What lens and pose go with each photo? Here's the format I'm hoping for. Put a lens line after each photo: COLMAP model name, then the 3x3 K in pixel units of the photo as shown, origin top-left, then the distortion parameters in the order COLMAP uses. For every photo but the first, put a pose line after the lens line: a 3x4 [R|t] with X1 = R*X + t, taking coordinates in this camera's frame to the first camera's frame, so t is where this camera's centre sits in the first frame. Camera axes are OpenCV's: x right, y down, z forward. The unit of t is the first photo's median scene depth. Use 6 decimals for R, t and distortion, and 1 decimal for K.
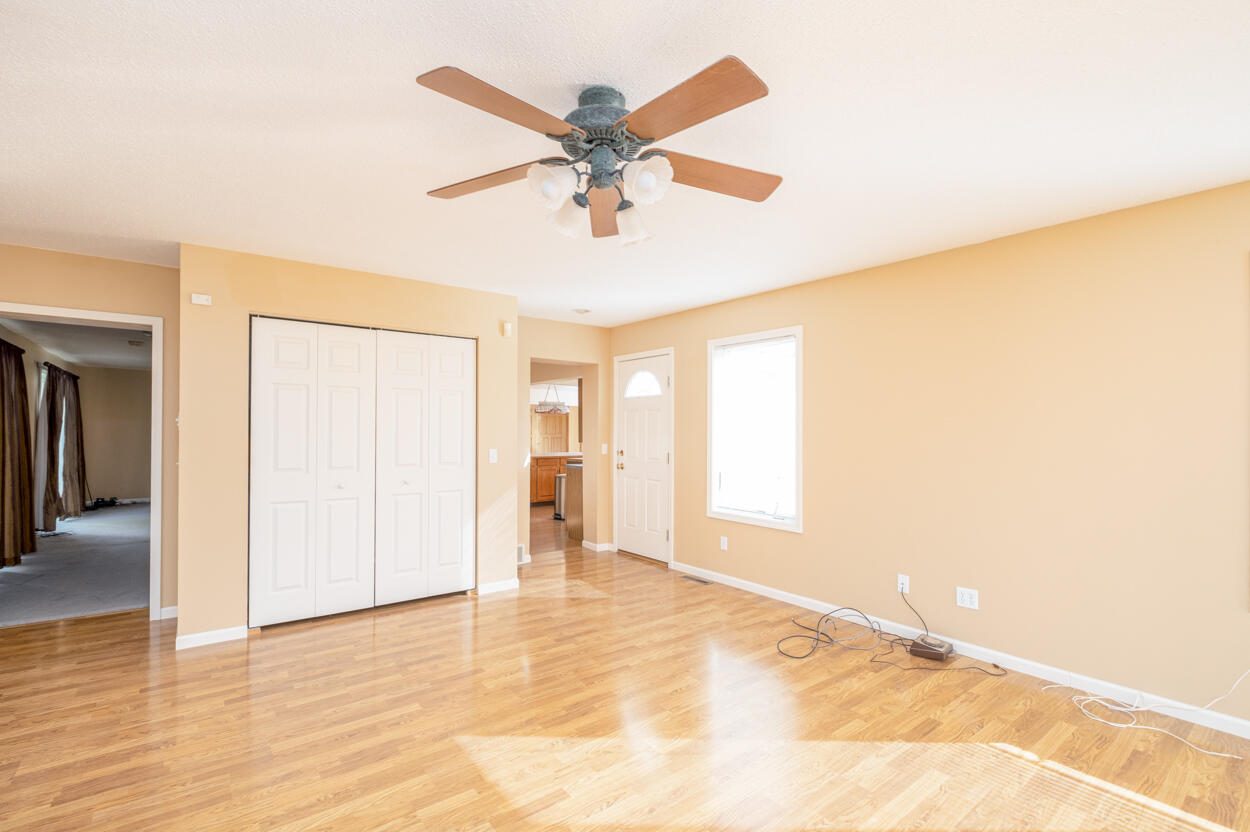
lens RADIAL K [[564.4, 0, 629.0], [0, 564.4, 421.1], [0, 0, 1]] dist [0.001431, -0.000487]
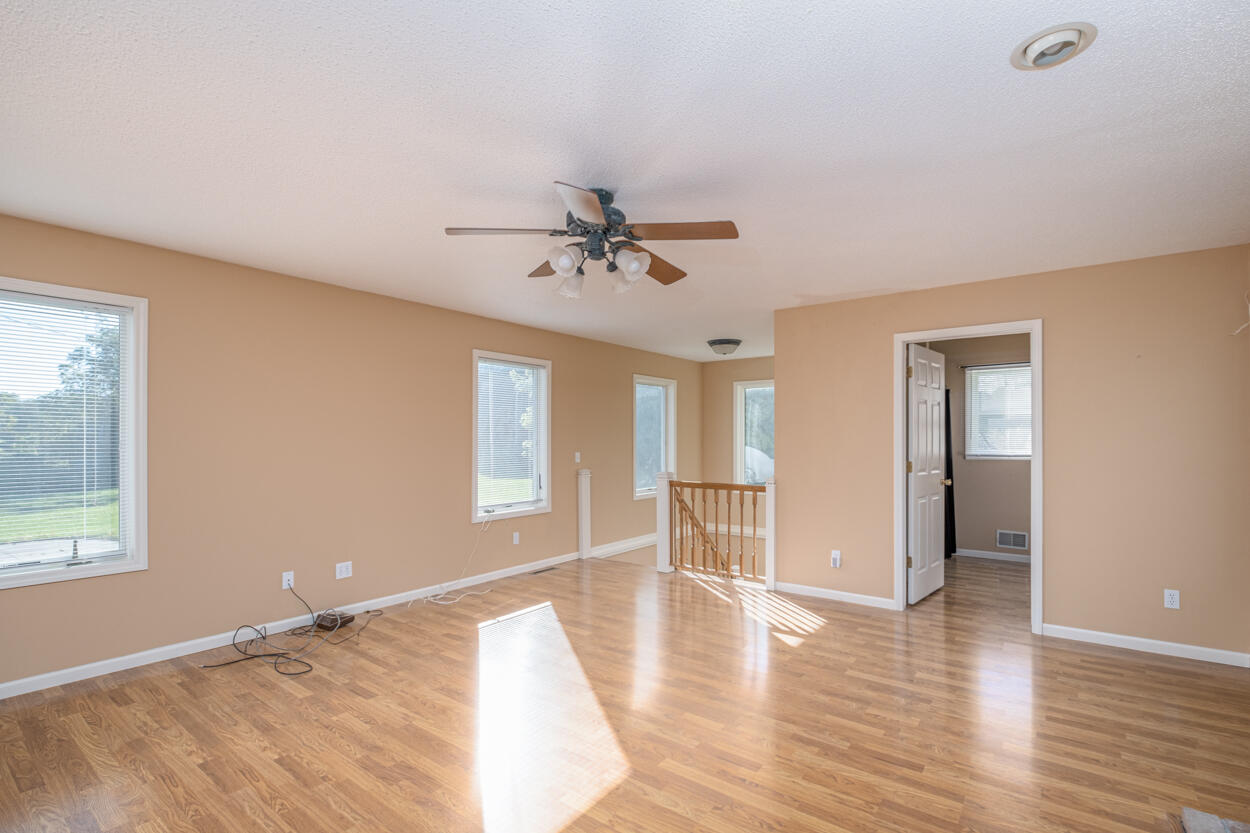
lens RADIAL K [[564.4, 0, 628.8], [0, 564.4, 426.0], [0, 0, 1]] dist [0.001431, -0.000487]
pose [[-0.258063, 0.024826, 0.965809, -0.824707], [-0.011728, 0.999516, -0.028827, 0.023184], [-0.966057, -0.018766, -0.257647, 0.758790]]
